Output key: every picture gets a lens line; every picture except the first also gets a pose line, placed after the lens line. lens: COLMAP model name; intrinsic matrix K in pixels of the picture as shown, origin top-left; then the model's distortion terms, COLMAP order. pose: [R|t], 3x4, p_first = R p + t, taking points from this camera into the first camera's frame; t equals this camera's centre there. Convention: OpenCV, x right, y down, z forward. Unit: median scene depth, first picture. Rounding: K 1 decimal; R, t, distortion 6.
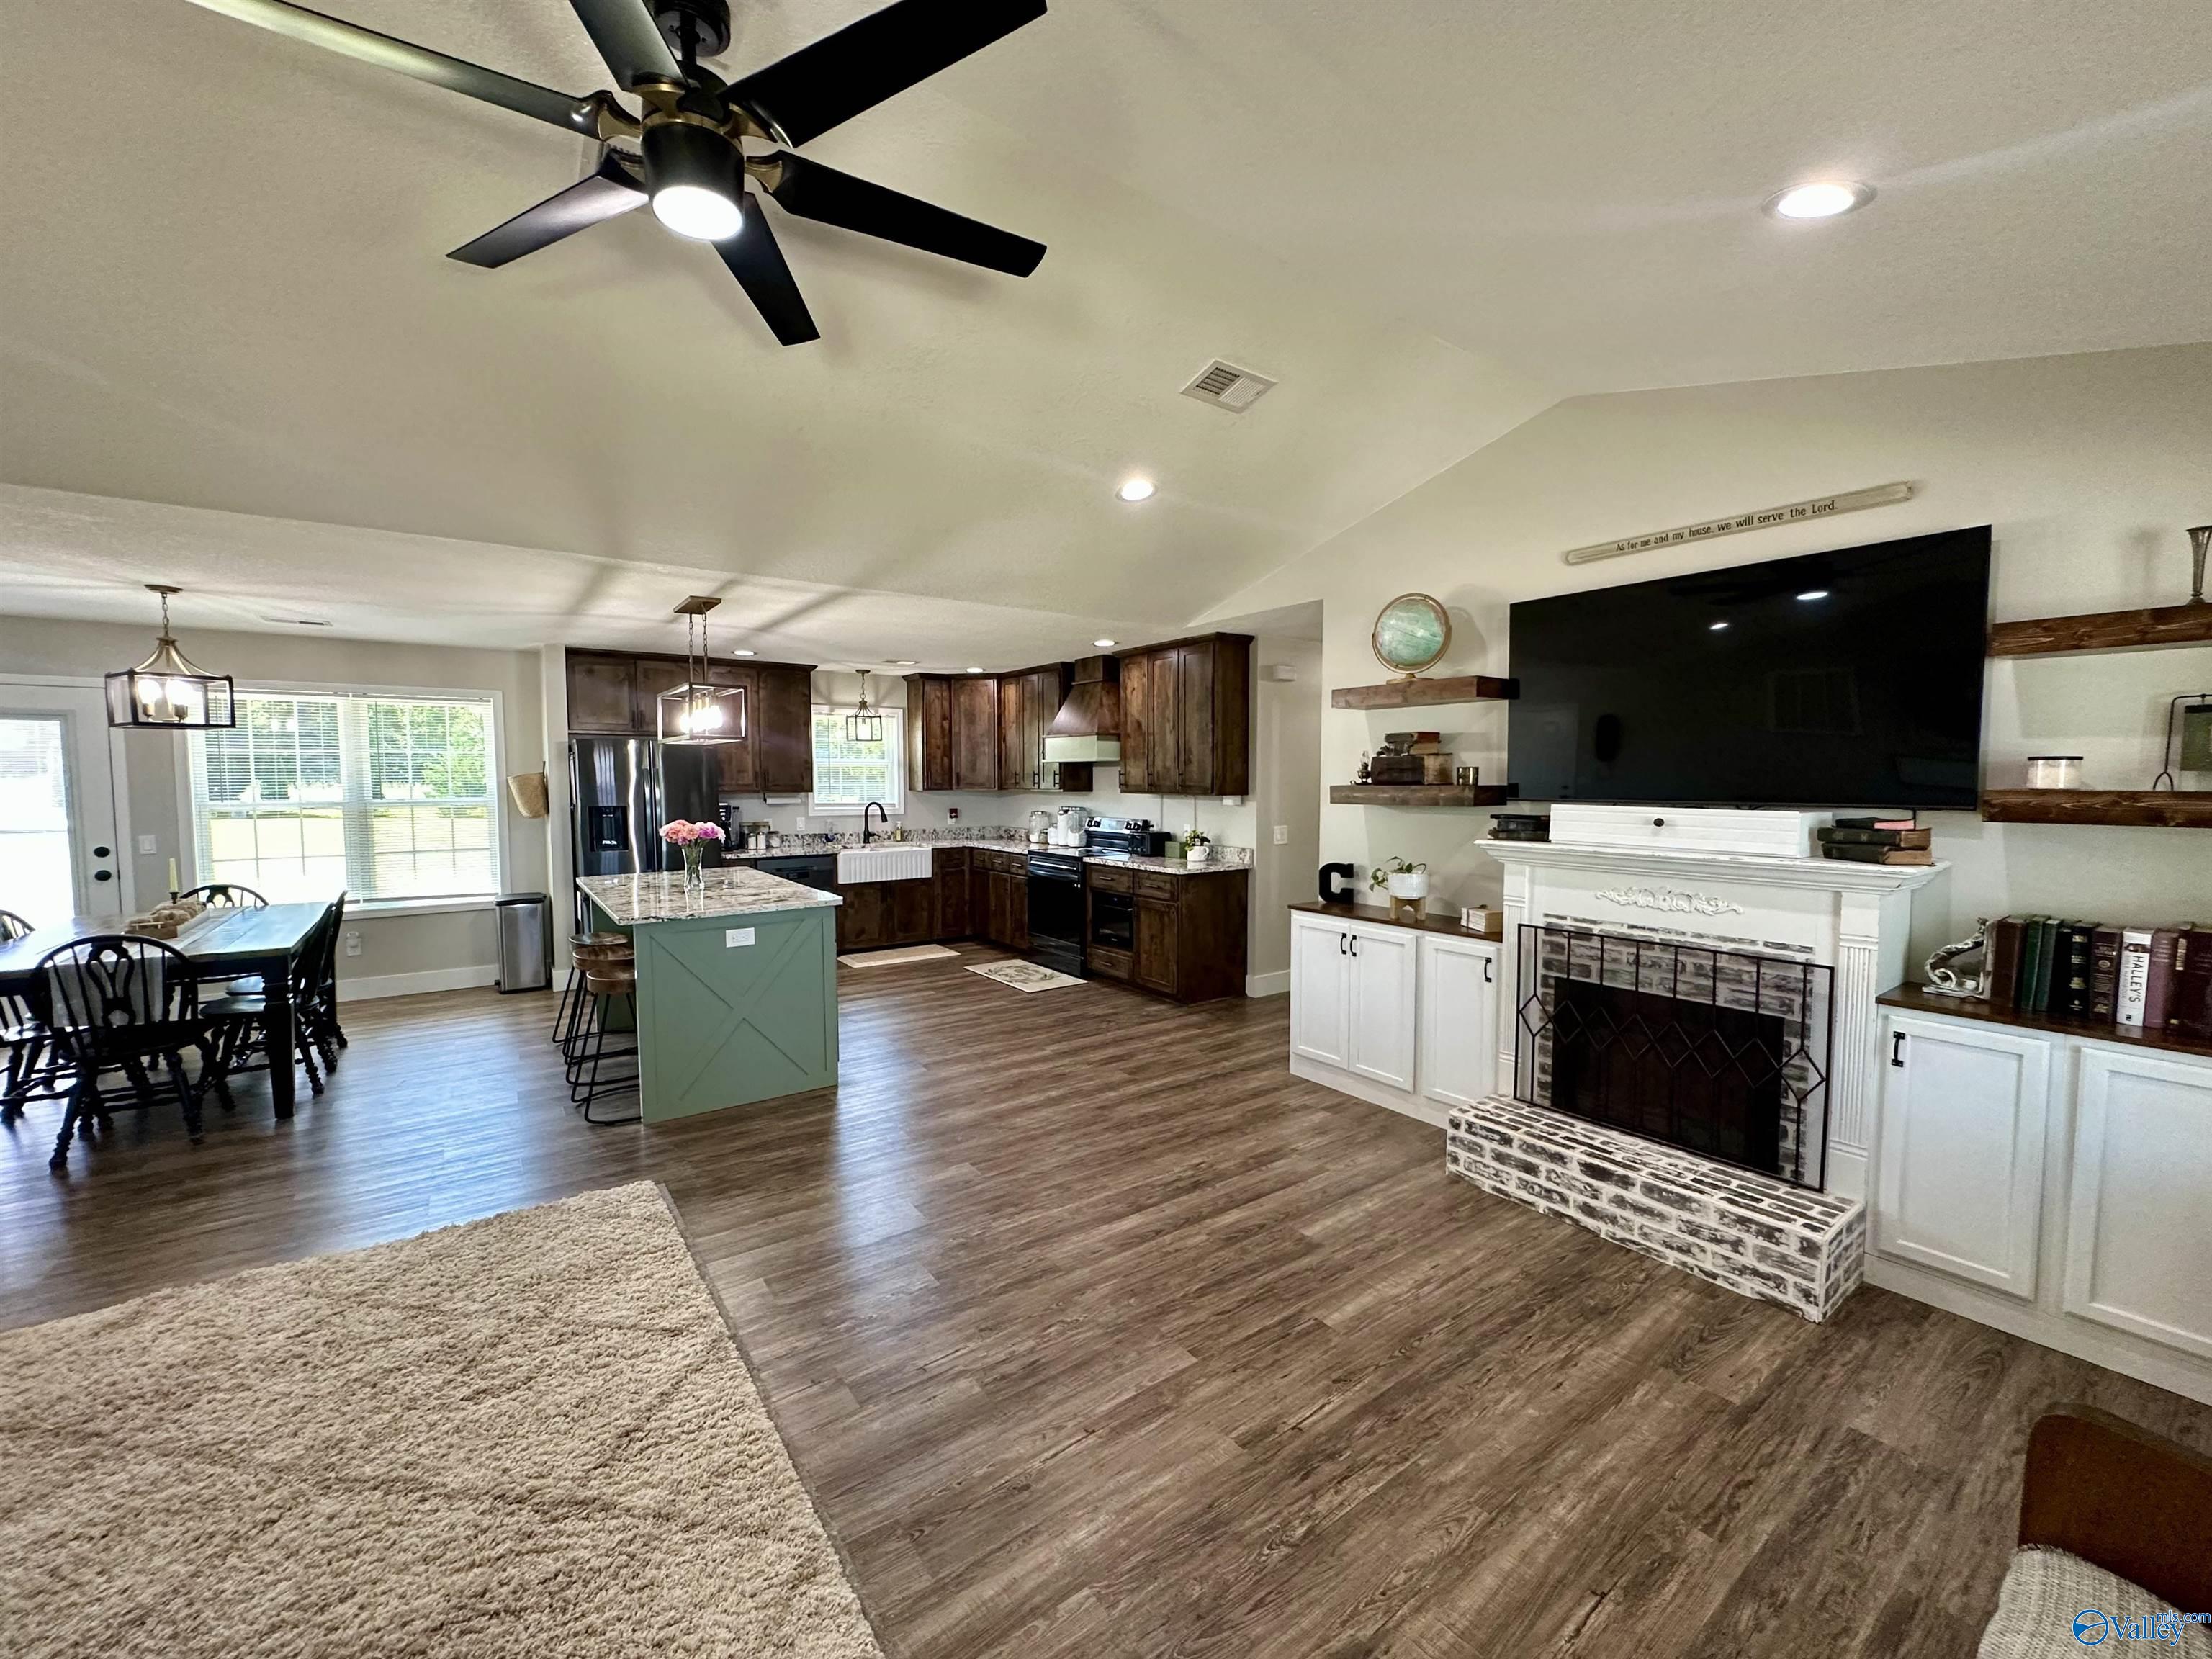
lens RADIAL K [[883.1, 0, 1105.9], [0, 883.1, 827.5], [0, 0, 1]] dist [-0.003034, 0.000637]
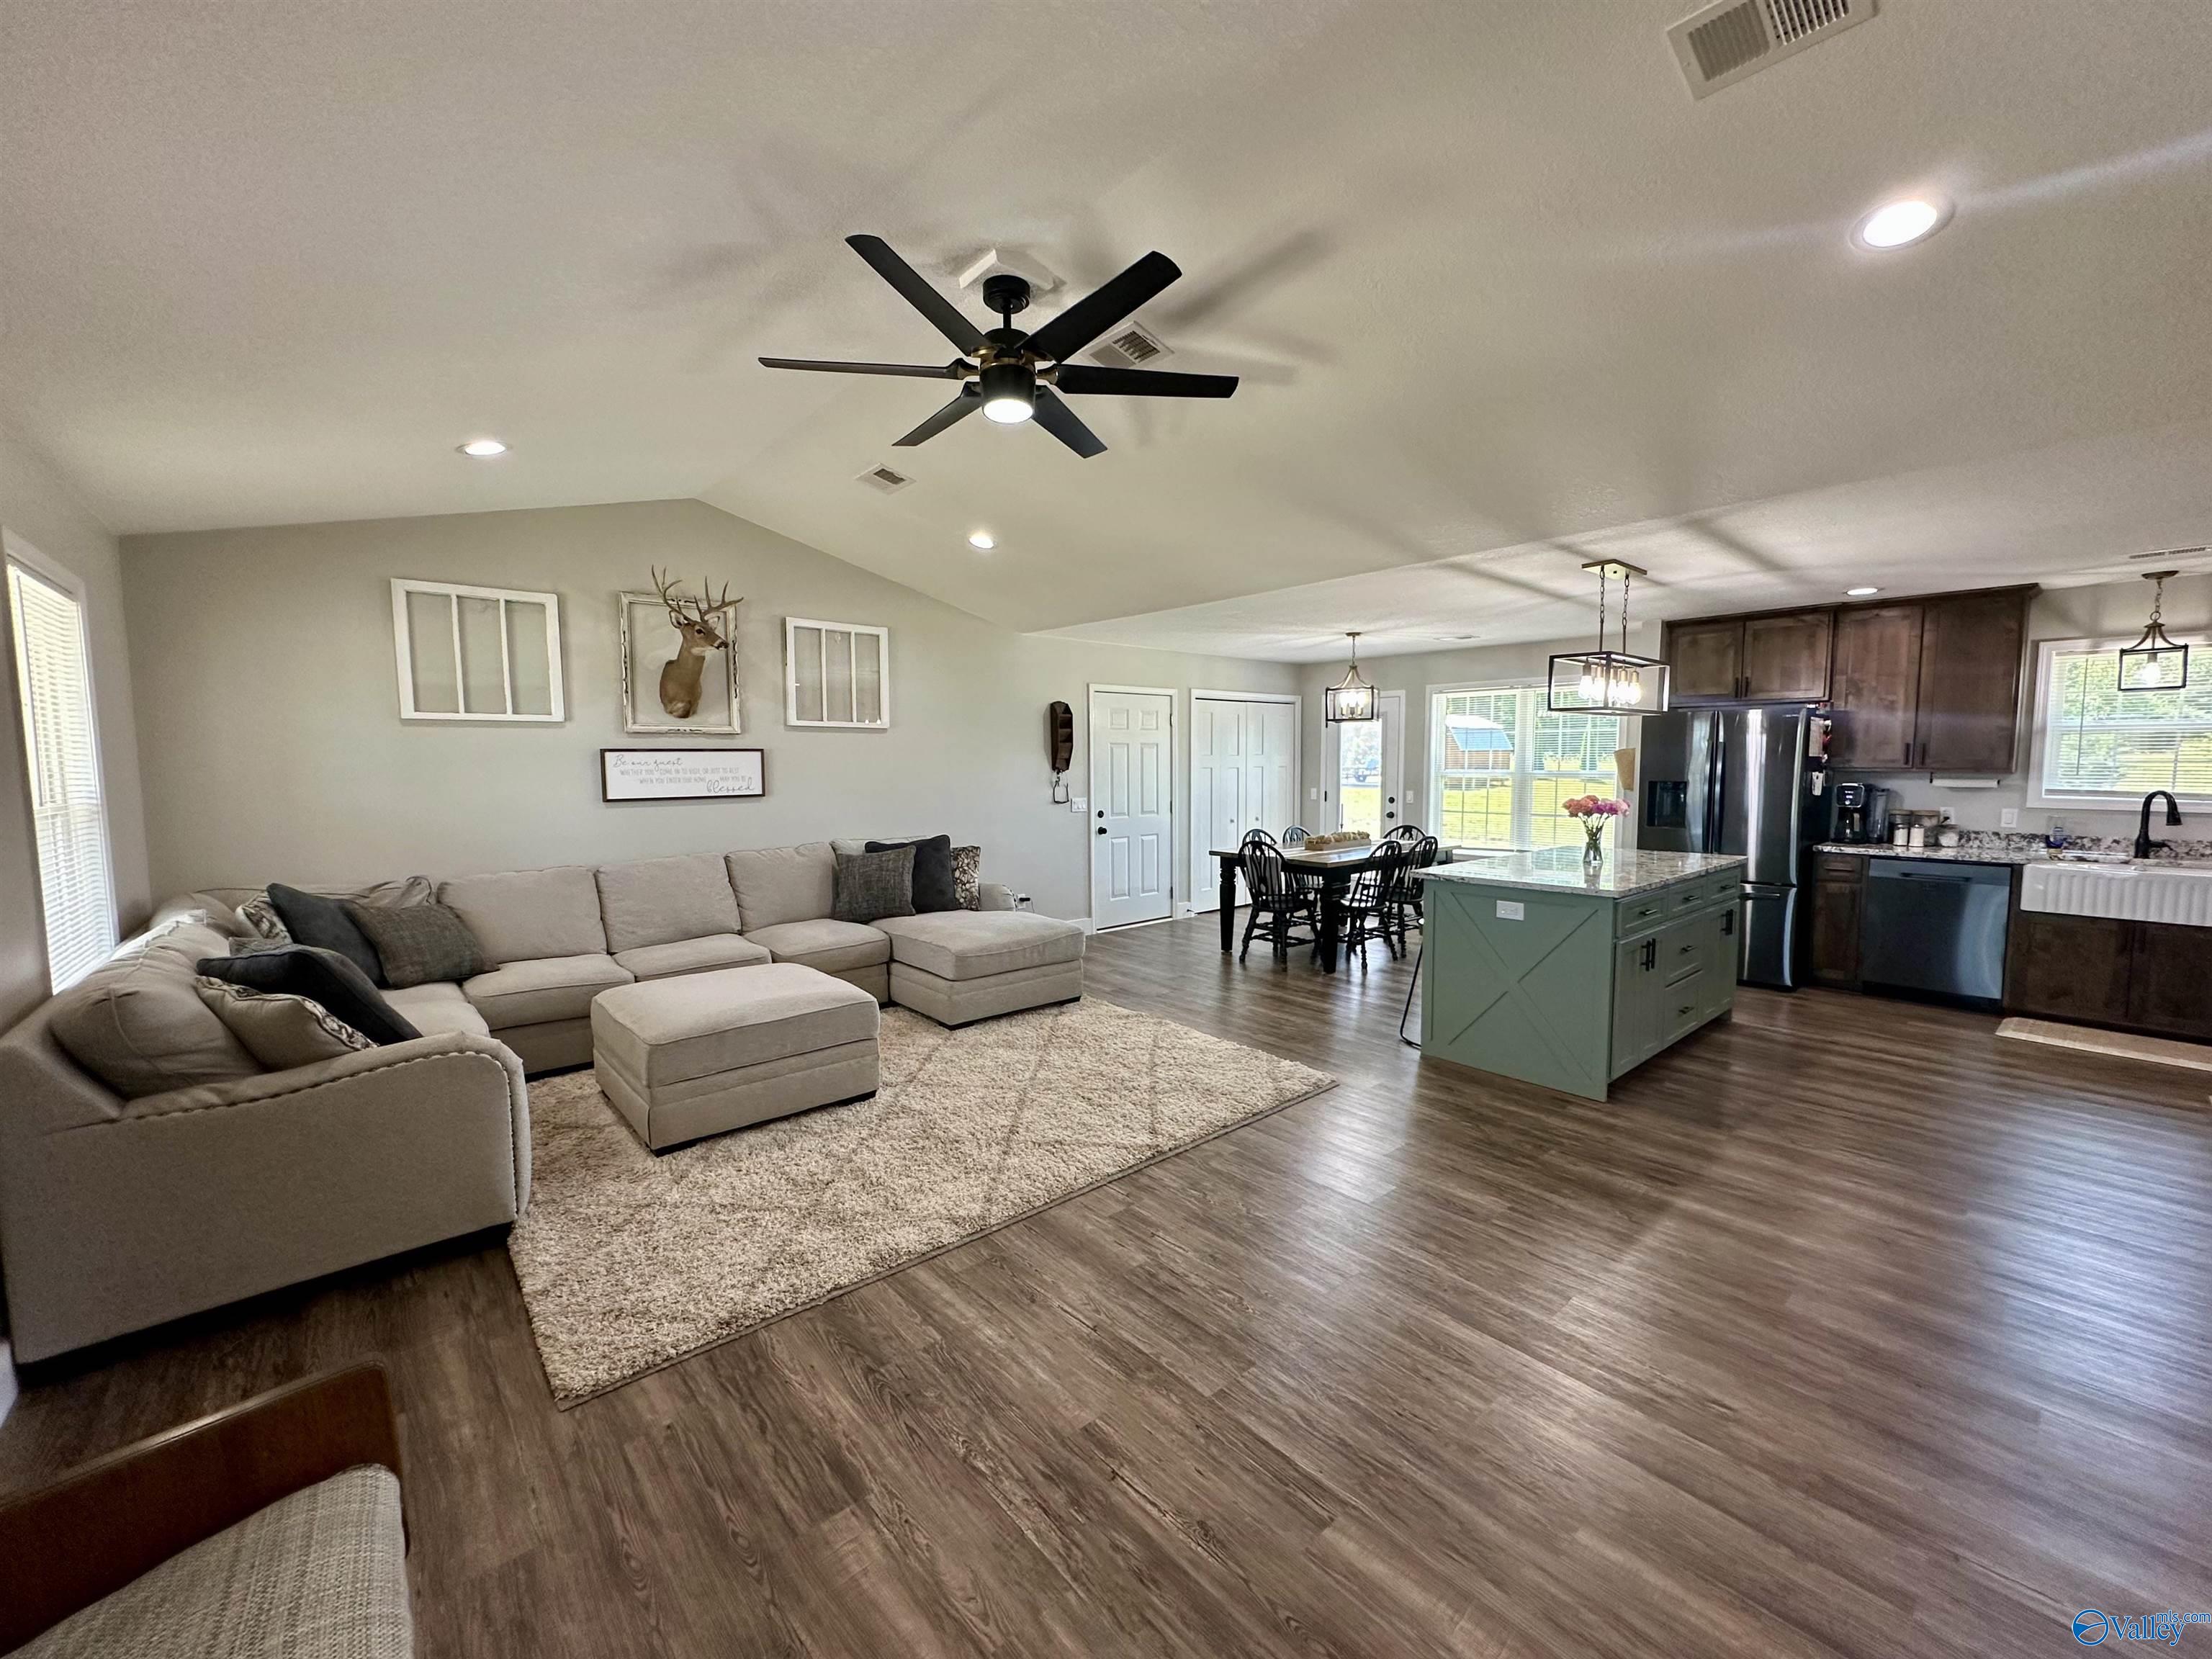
lens RADIAL K [[883.1, 0, 1103.9], [0, 883.1, 828.9], [0, 0, 1]] dist [-0.003034, 0.000637]
pose [[0.084285, 0.081363, -0.993114, 0.355711], [-0.054543, 0.995543, 0.076933, -0.012886], [0.994948, 0.047684, 0.088347, 0.298351]]
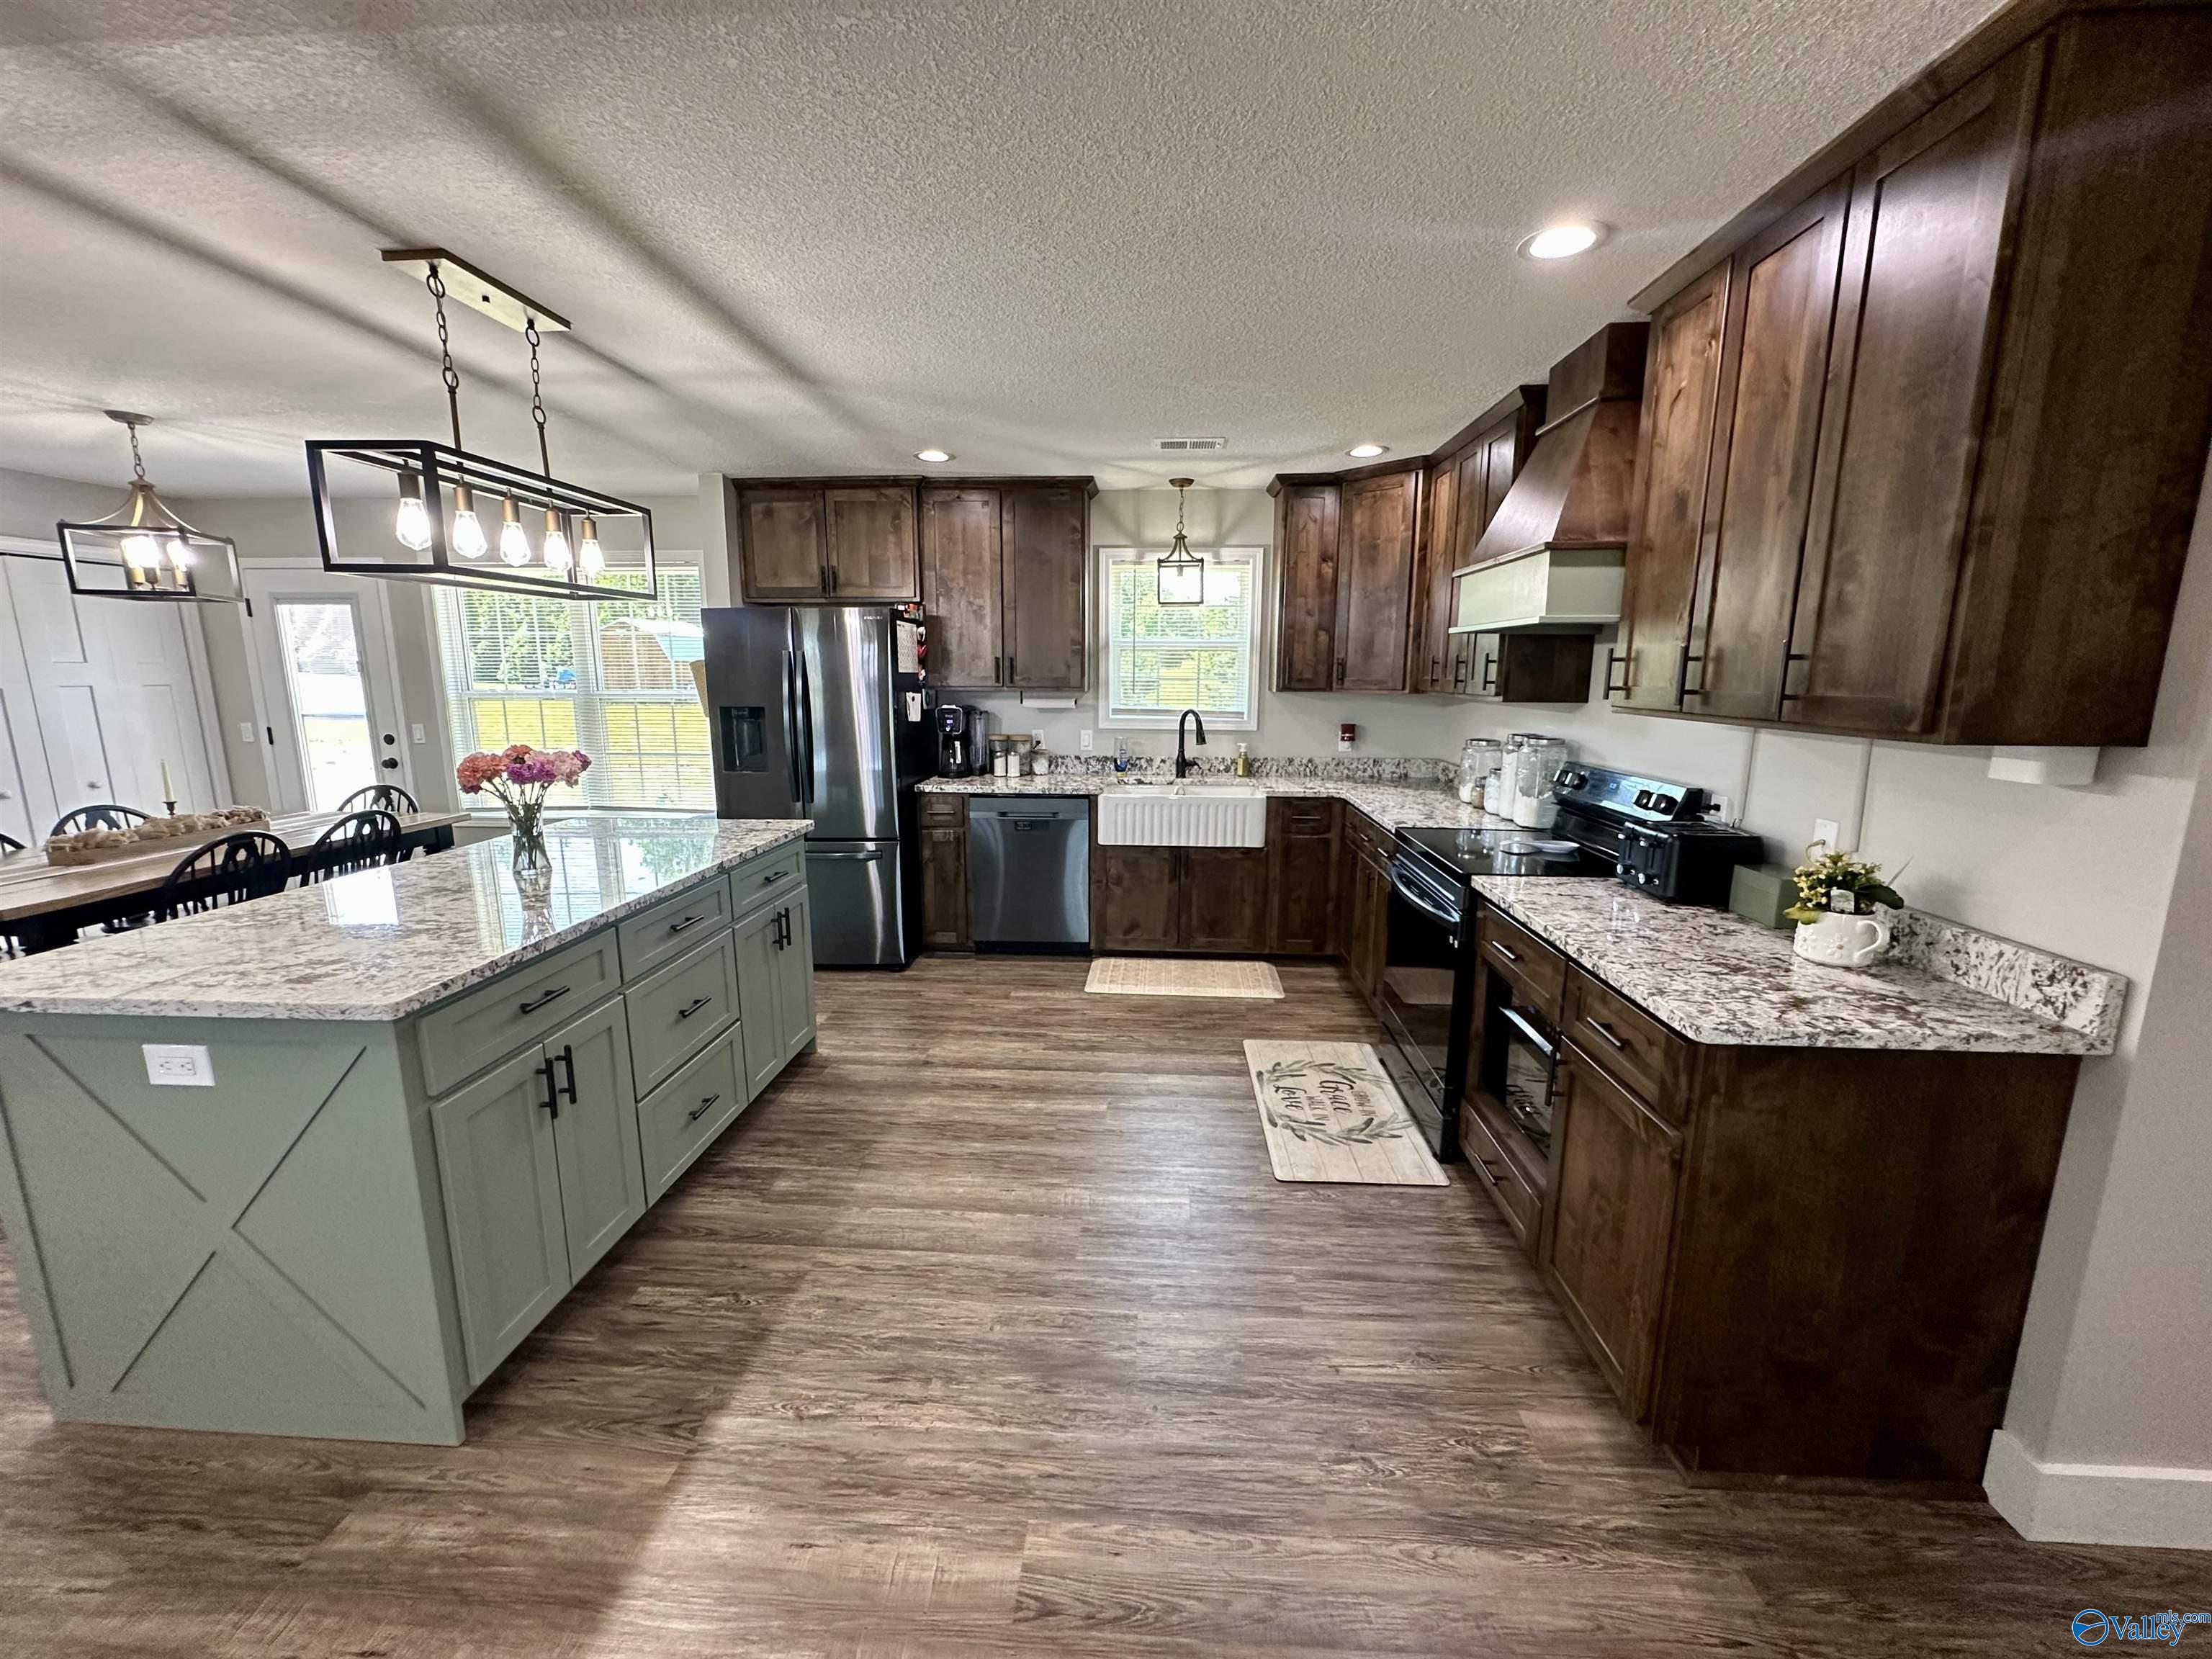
lens RADIAL K [[883.1, 0, 1106.3], [0, 883.1, 826.6], [0, 0, 1]] dist [-0.003034, 0.000637]
pose [[0.773143, 0.116639, -0.623415, 0.095881], [-0.042572, 0.990271, 0.132480, -0.035019], [0.632802, -0.075886, 0.770586, 0.643848]]
